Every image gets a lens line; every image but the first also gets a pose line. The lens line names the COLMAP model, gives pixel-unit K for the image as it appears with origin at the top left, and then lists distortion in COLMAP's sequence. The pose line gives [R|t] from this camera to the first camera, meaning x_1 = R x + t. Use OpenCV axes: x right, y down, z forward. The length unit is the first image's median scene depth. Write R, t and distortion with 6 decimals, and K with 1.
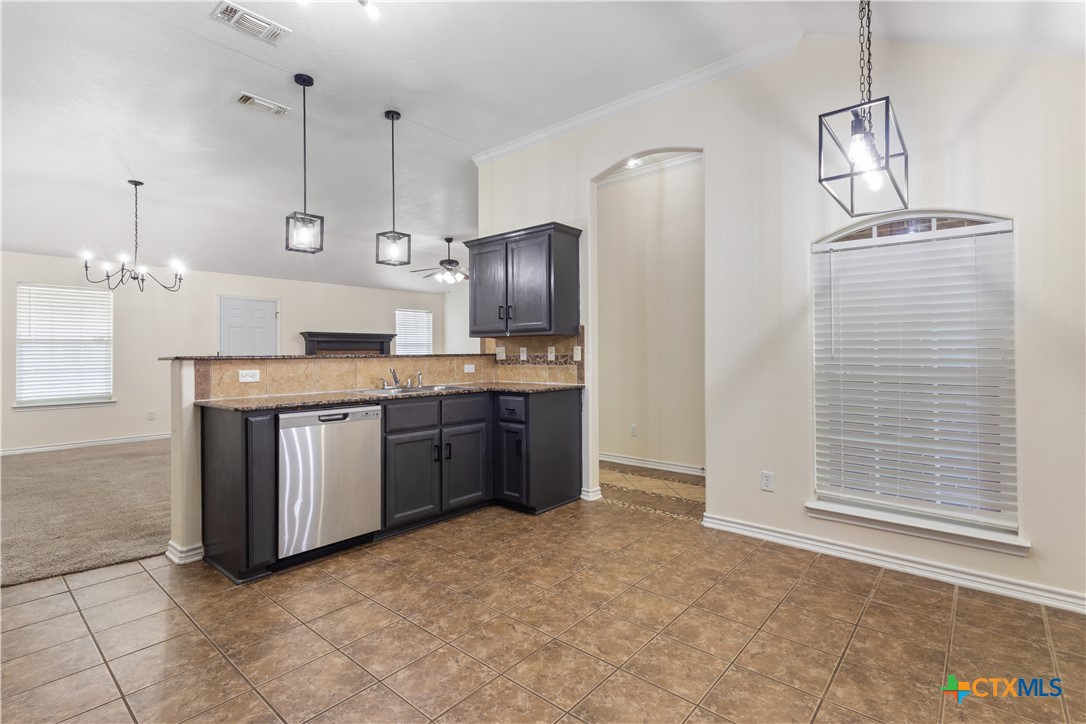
lens RADIAL K [[507.7, 0, 546.9], [0, 507.7, 343.1], [0, 0, 1]] dist [0.002800, 0.000401]
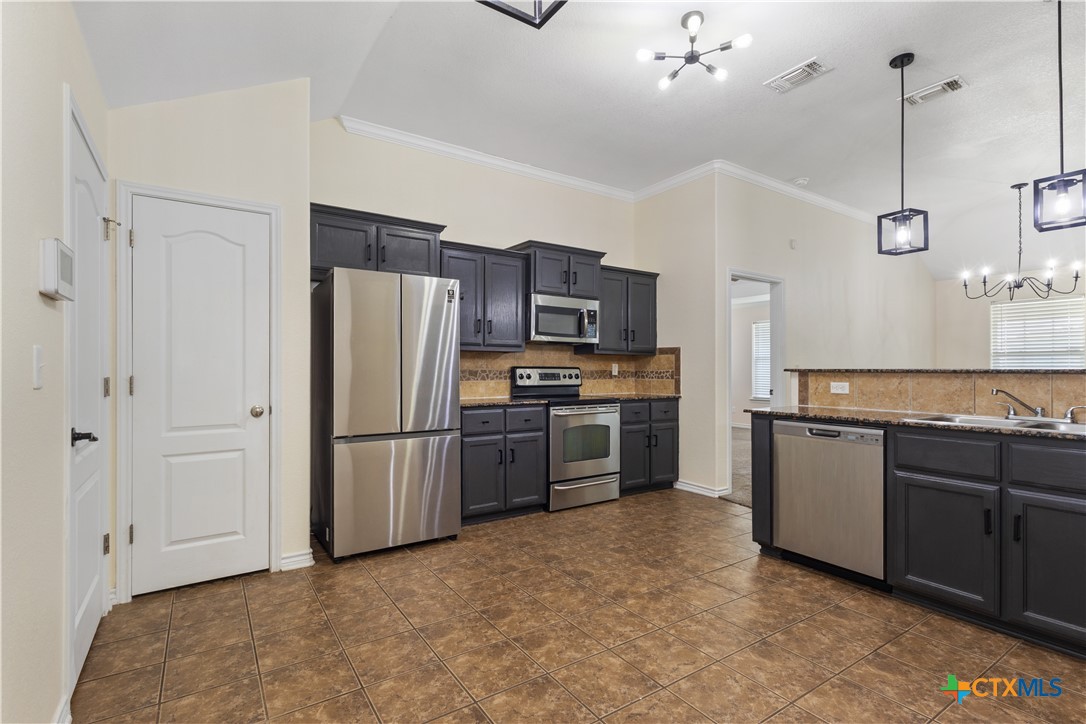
lens RADIAL K [[518.0, 0, 543.0], [0, 518.0, 362.0], [0, 0, 1]] dist [0.002238, 0.000387]
pose [[-0.271079, -0.004667, -0.962546, 0.678160], [0.020195, 0.999741, -0.010534, 0.009978], [0.962345, -0.022295, -0.270915, 0.749699]]
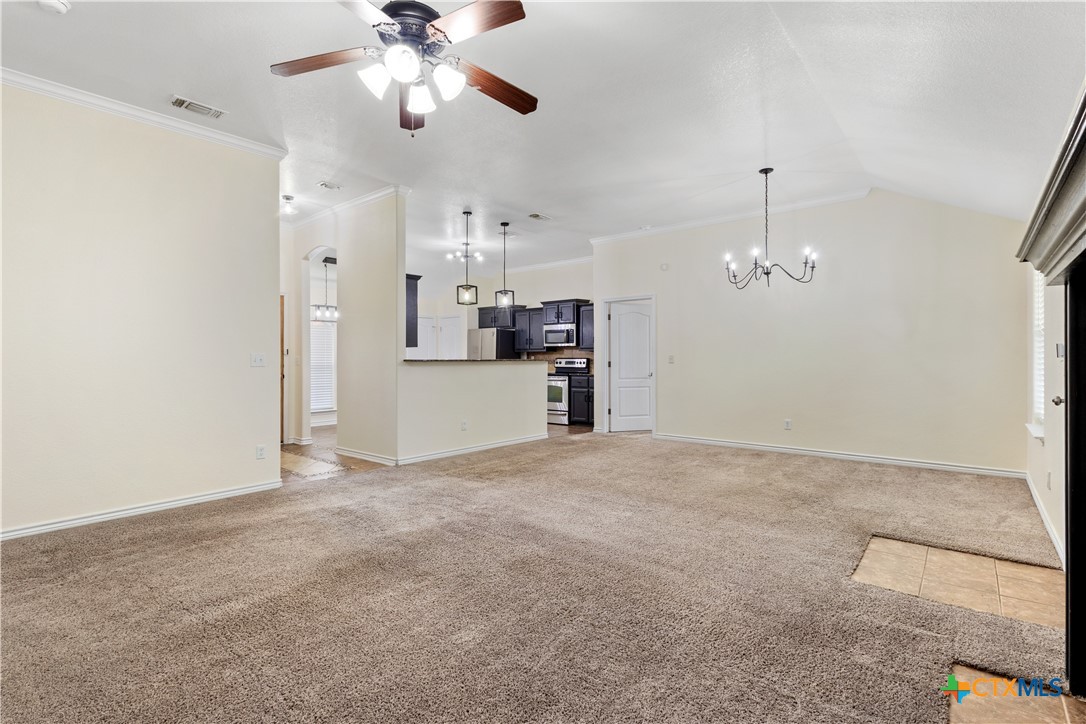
lens RADIAL K [[503.5, 0, 543.0], [0, 503.5, 362.0], [0, 0, 1]] dist [0.000441, 0.000109]
pose [[-0.999931, 0.011480, -0.002531, -0.732270], [0.011513, 0.999843, -0.013455, 0.074951], [0.002376, -0.013483, -0.999906, 3.540220]]
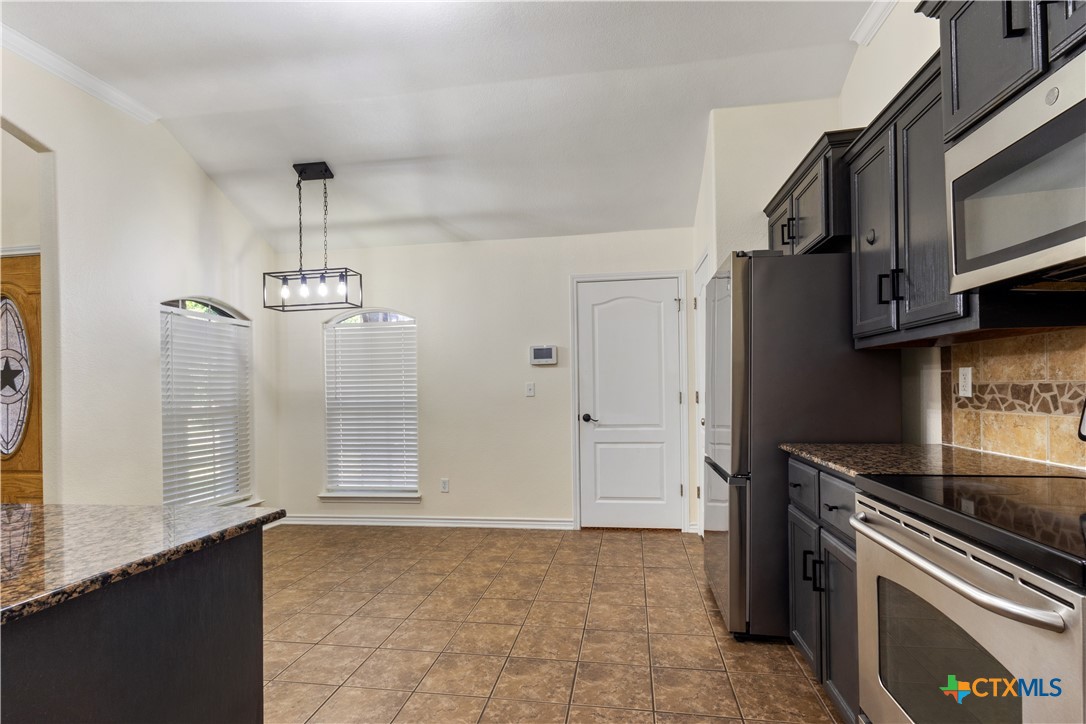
lens RADIAL K [[519.4, 0, 542.8], [0, 519.4, 389.7], [0, 0, 1]] dist [0.001046, 0.000437]
pose [[-0.514550, 0.016797, 0.857296, -0.967910], [0.006259, 0.999855, -0.015834, 0.025895], [-0.857438, -0.002781, -0.514580, 0.895861]]
